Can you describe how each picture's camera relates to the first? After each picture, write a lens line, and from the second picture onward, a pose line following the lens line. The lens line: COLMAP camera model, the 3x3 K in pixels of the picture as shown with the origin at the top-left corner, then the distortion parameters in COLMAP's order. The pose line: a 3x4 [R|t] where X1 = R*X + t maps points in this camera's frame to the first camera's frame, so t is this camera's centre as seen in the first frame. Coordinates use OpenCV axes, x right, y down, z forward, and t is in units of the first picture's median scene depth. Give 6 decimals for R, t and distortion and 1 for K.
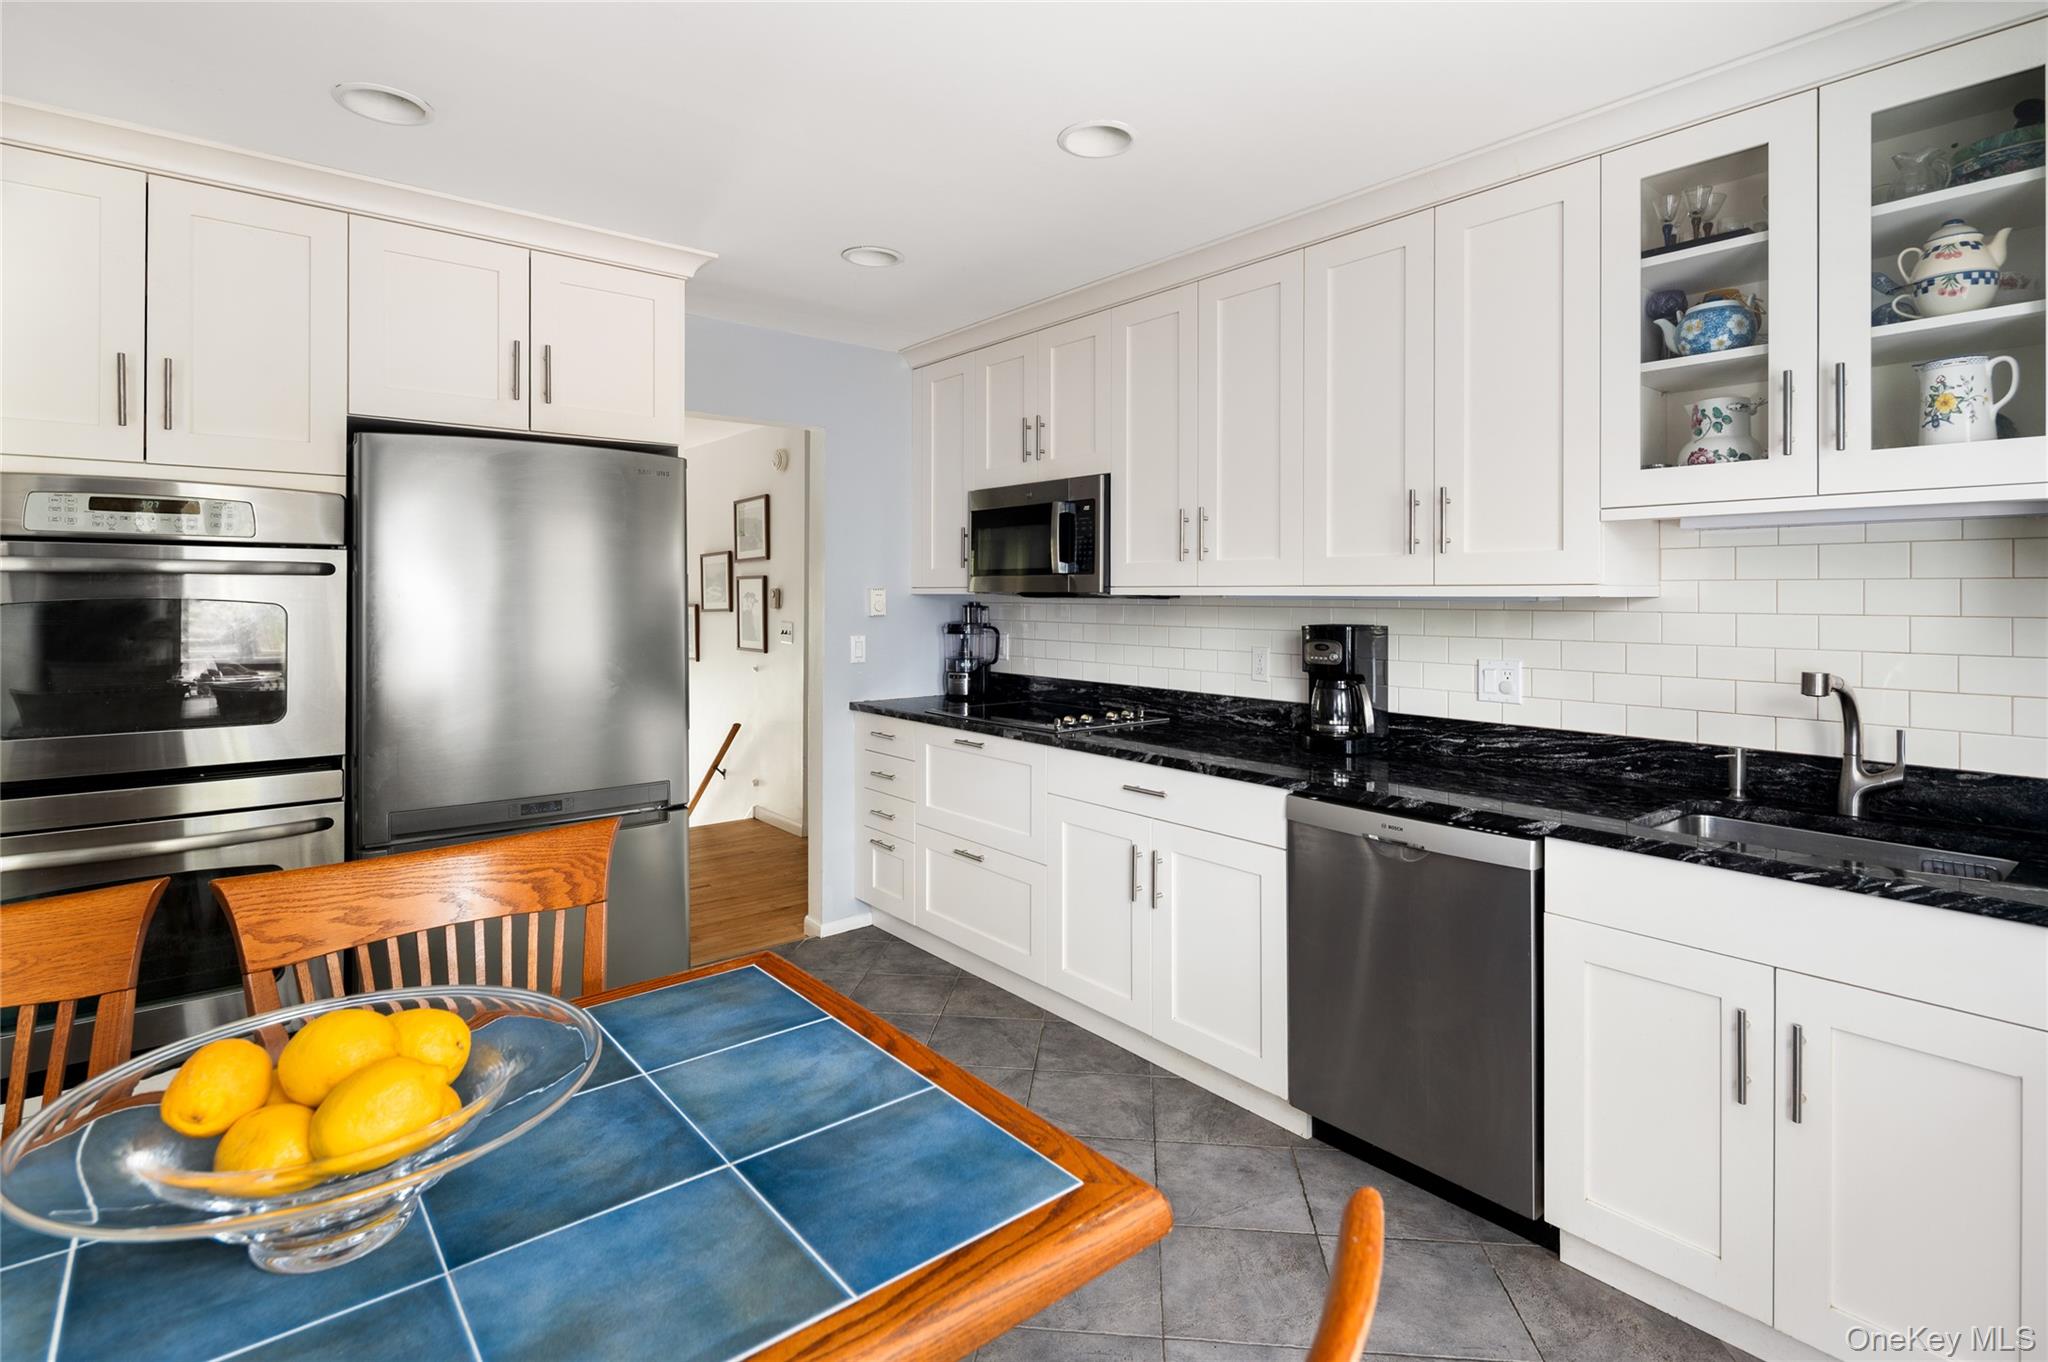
lens RADIAL K [[983.5, 0, 1026.5], [0, 983.5, 594.5], [0, 0, 1]] dist [-0.018482, -0.000612]
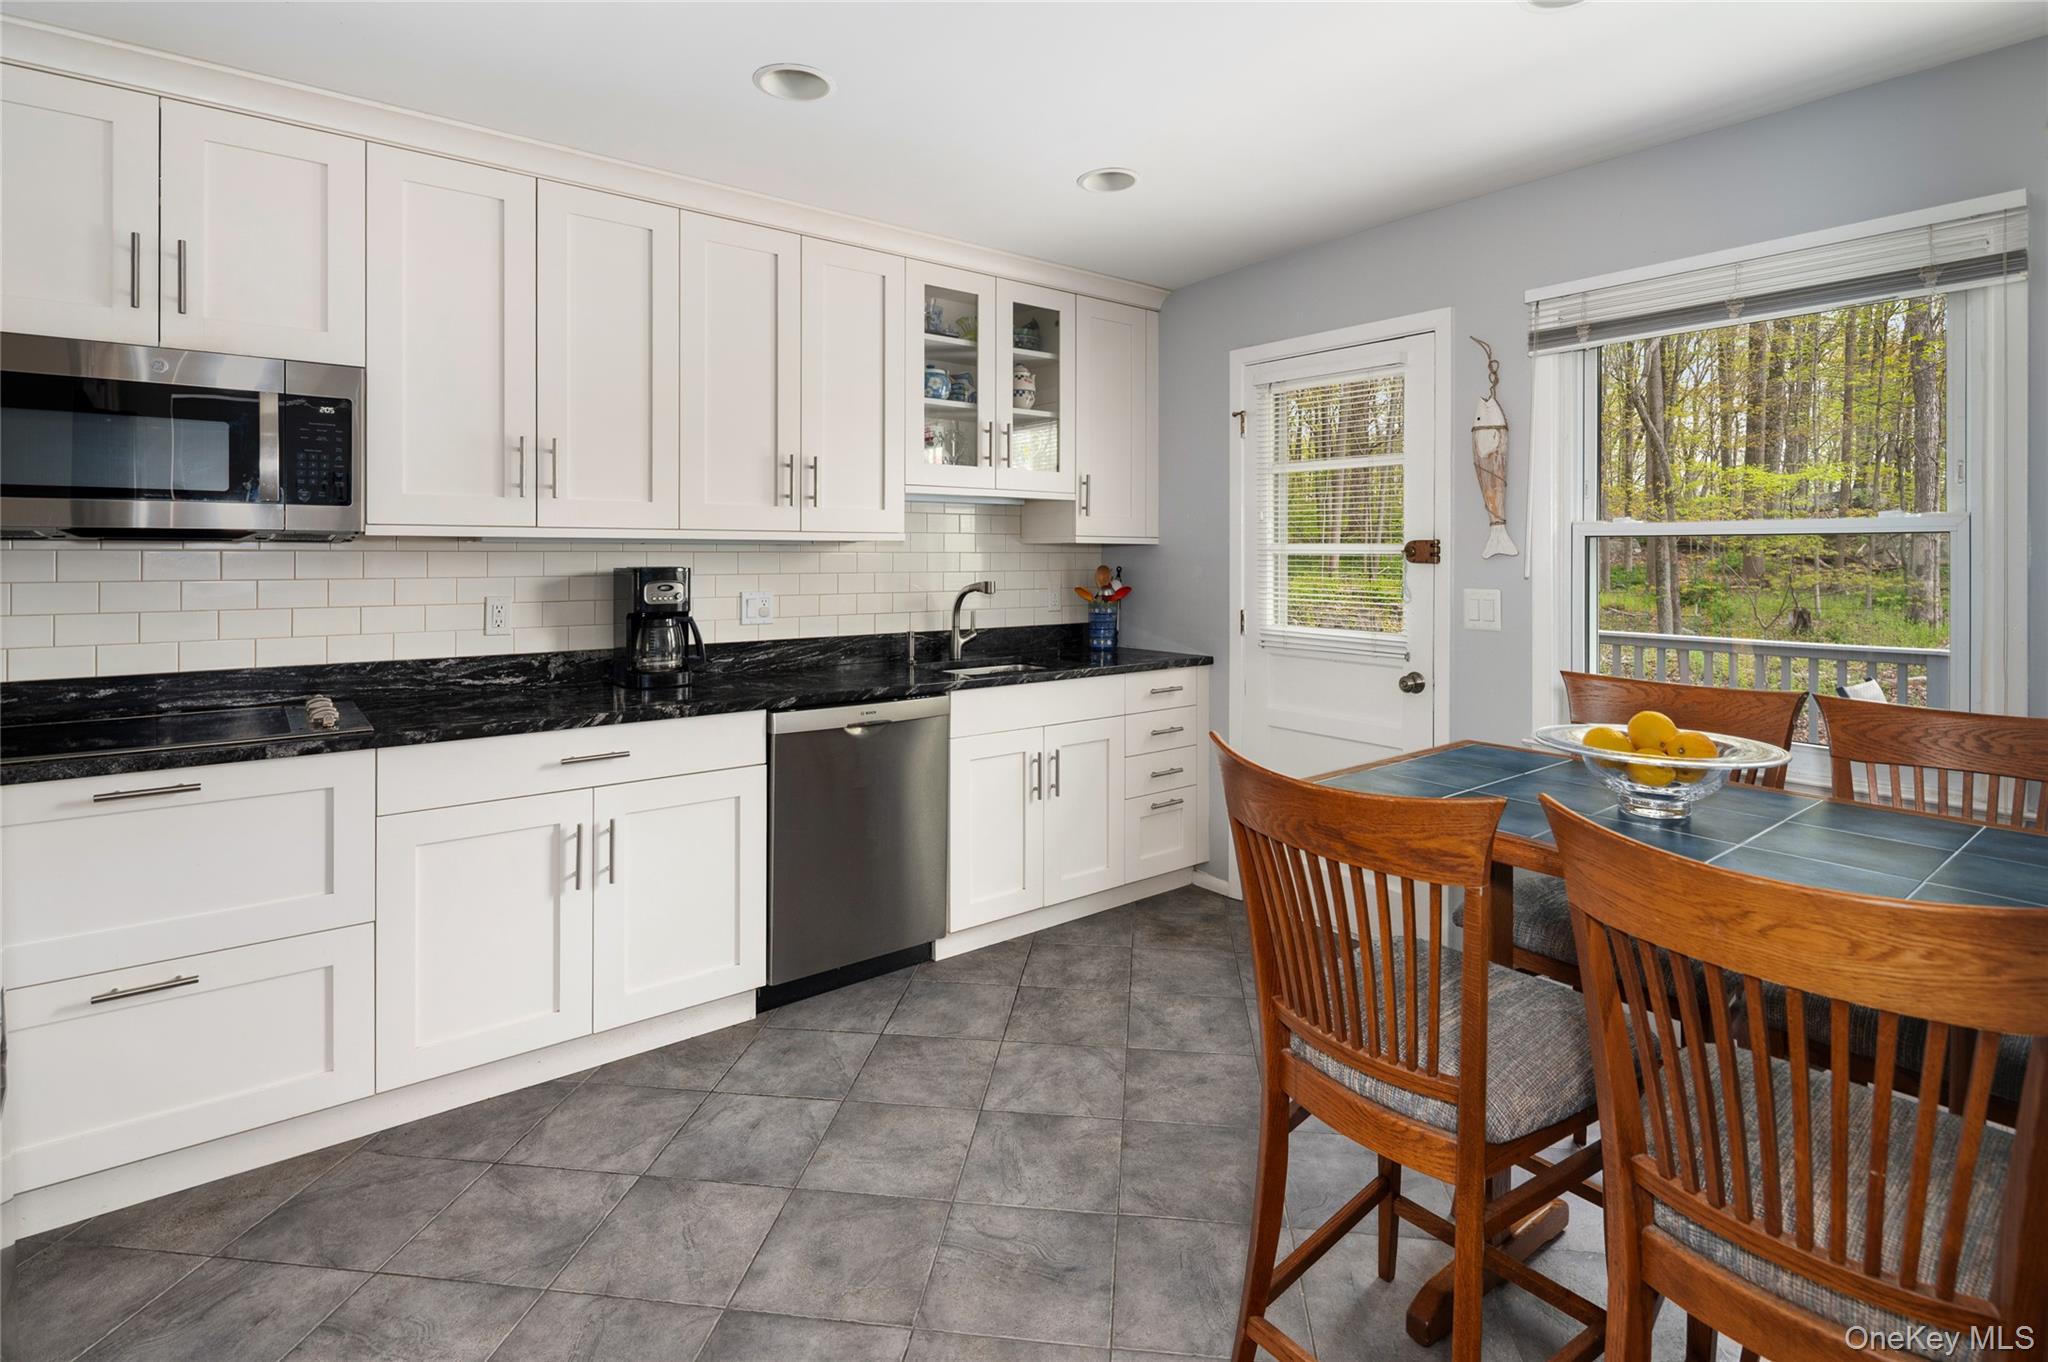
lens RADIAL K [[998.6, 0, 1024.6], [0, 998.6, 554.2], [0, 0, 1]] dist [0.002312, -0.004343]
pose [[0.028694, -0.003074, 0.999584, -0.797846], [-0.000966, 0.999995, 0.003103, 0.013940], [-0.999588, -0.001055, 0.028691, 0.607251]]
